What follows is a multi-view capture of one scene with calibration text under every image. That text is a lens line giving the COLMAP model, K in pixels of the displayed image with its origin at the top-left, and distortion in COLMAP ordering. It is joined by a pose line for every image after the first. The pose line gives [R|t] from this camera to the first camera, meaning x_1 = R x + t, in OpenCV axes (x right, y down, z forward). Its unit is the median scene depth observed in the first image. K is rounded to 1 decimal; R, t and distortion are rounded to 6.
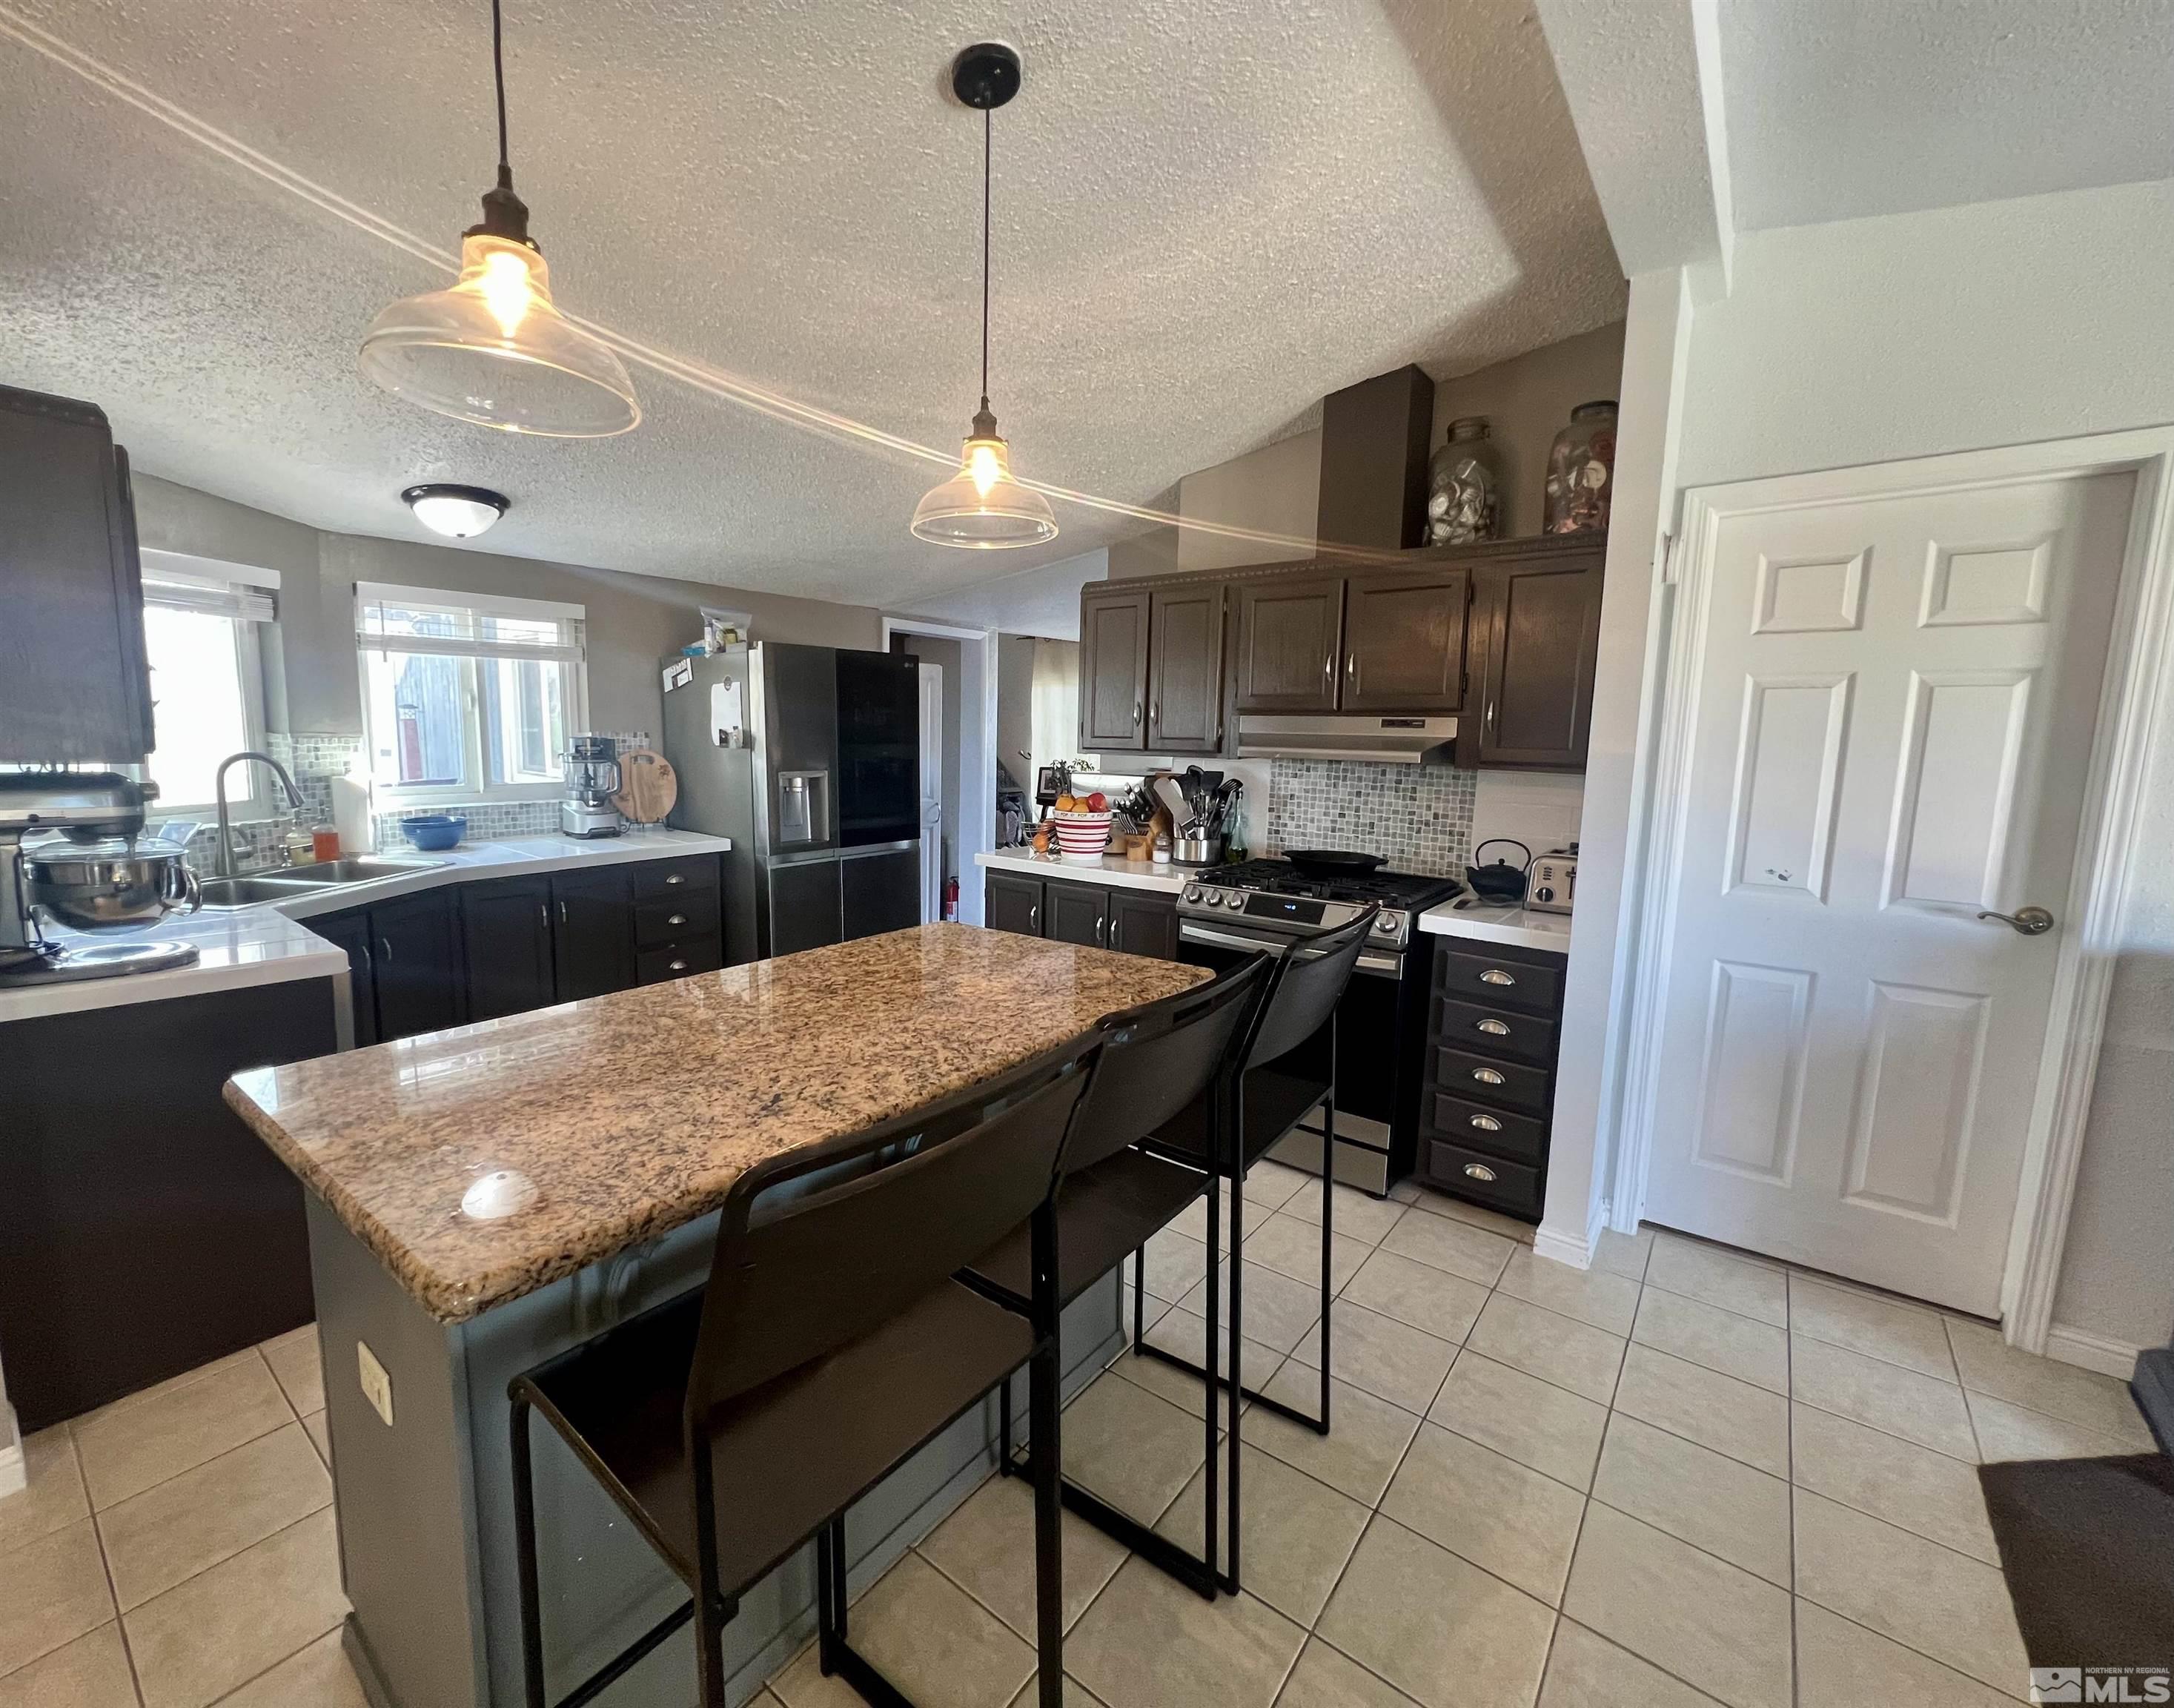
lens RADIAL K [[913.2, 0, 1023.1], [0, 913.2, 839.7], [0, 0, 1]] dist [-0.000228, -0.000207]
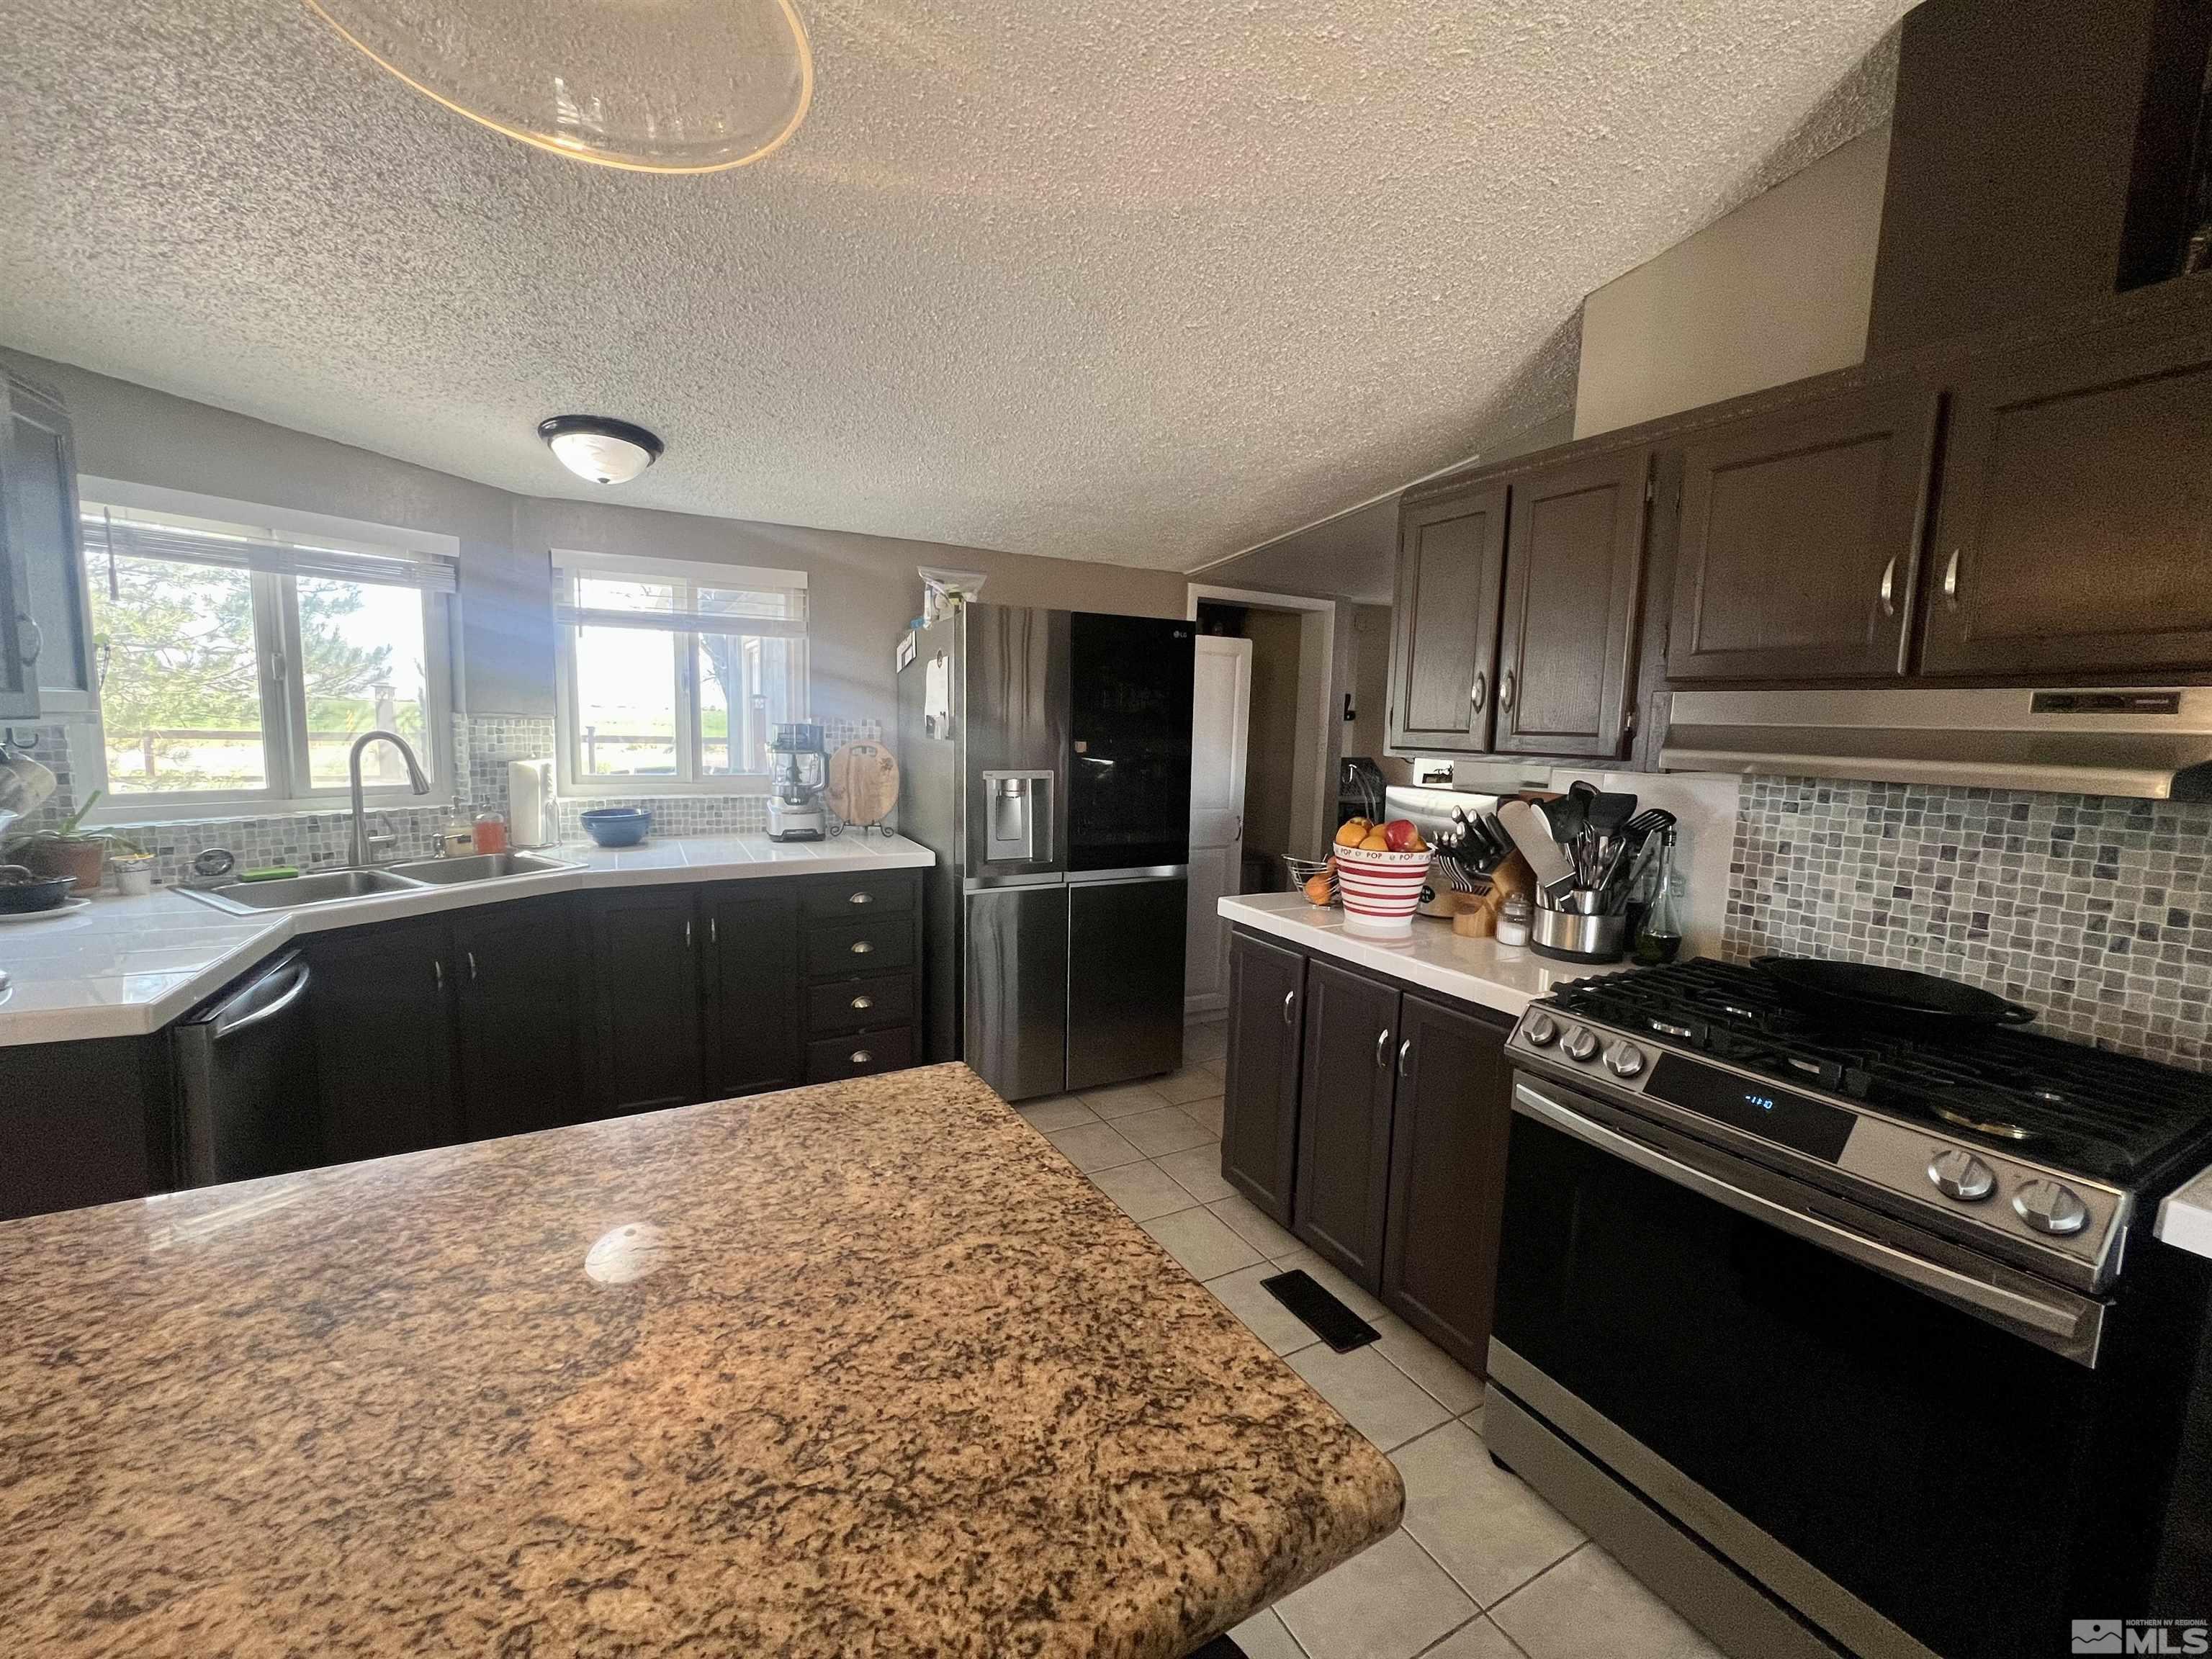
lens RADIAL K [[889.9, 0, 1097.2], [0, 889.9, 818.7], [0, 0, 1]] dist [-0.004921, 0.001384]
pose [[0.925570, 0.050728, -0.375161, 0.125418], [-0.058368, 0.998254, -0.009021, -0.037930], [0.374049, 0.030247, 0.926916, 0.396438]]
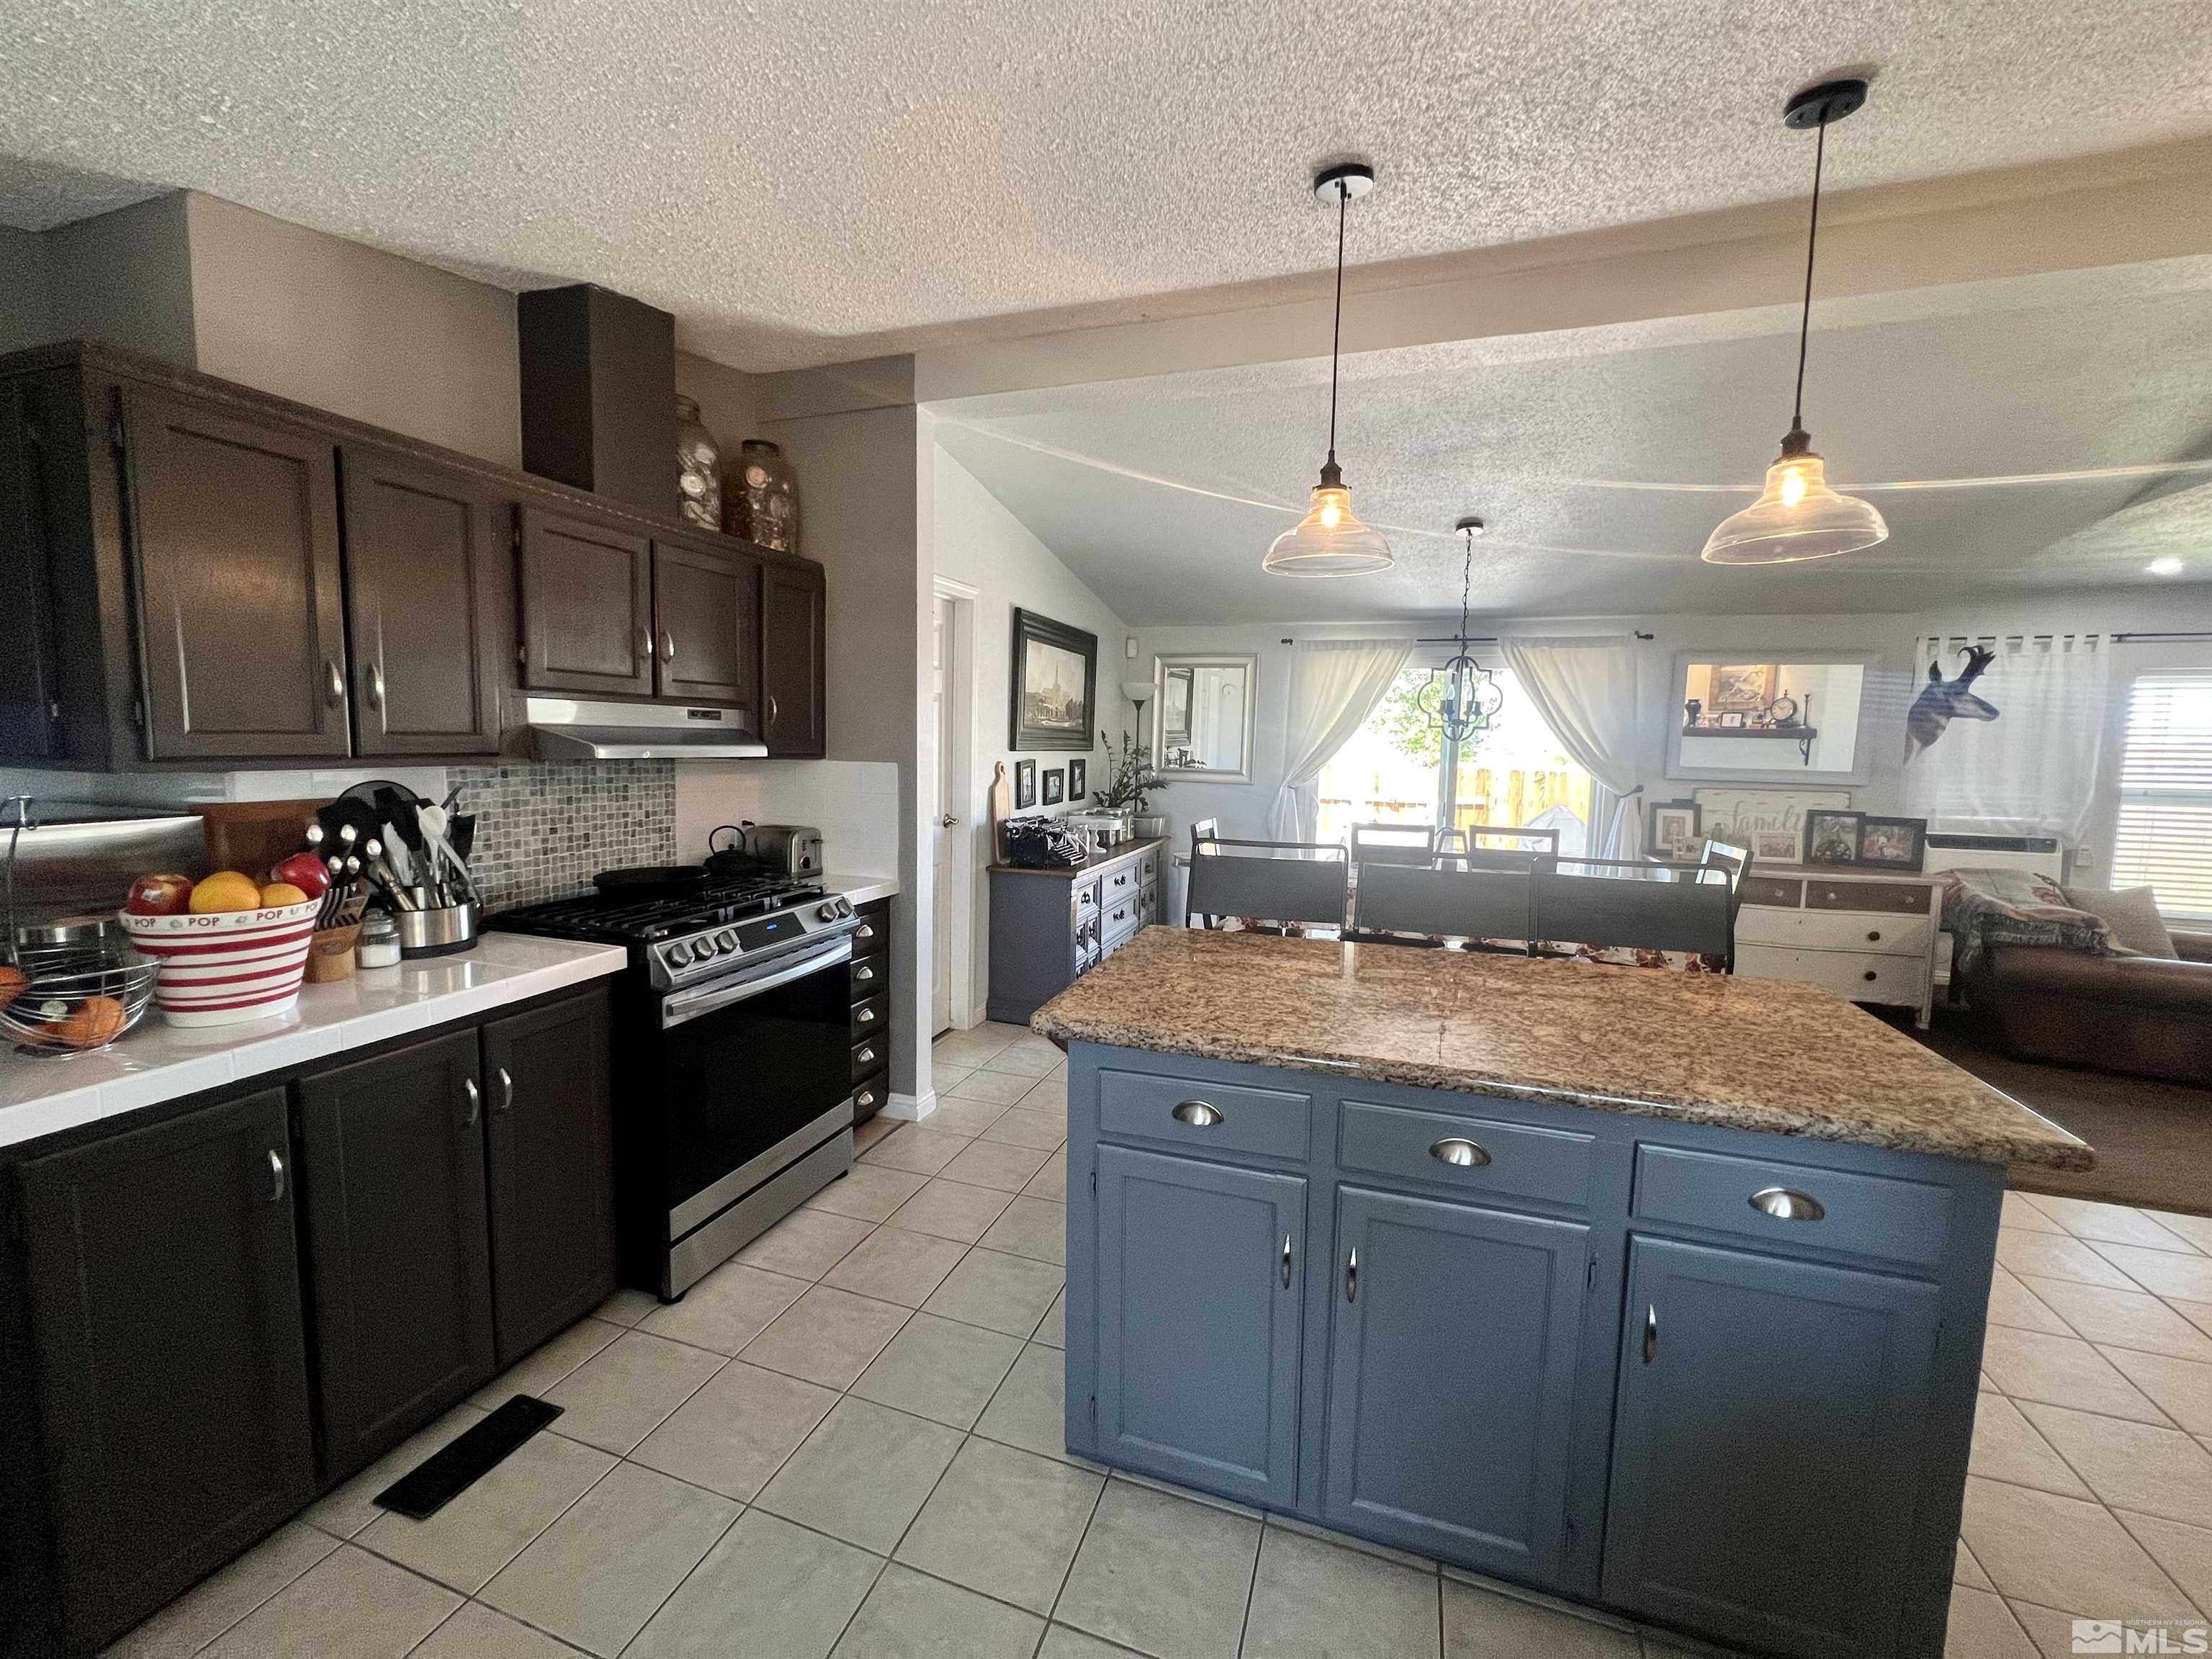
lens RADIAL K [[889.9, 0, 1102.6], [0, 889.9, 815.8], [0, 0, 1]] dist [-0.004921, 0.001384]
pose [[-0.342552, -0.103955, 0.933730, -0.510033], [0.091489, 0.985445, 0.143277, -0.105641], [-0.935034, 0.134506, -0.328055, 0.832888]]
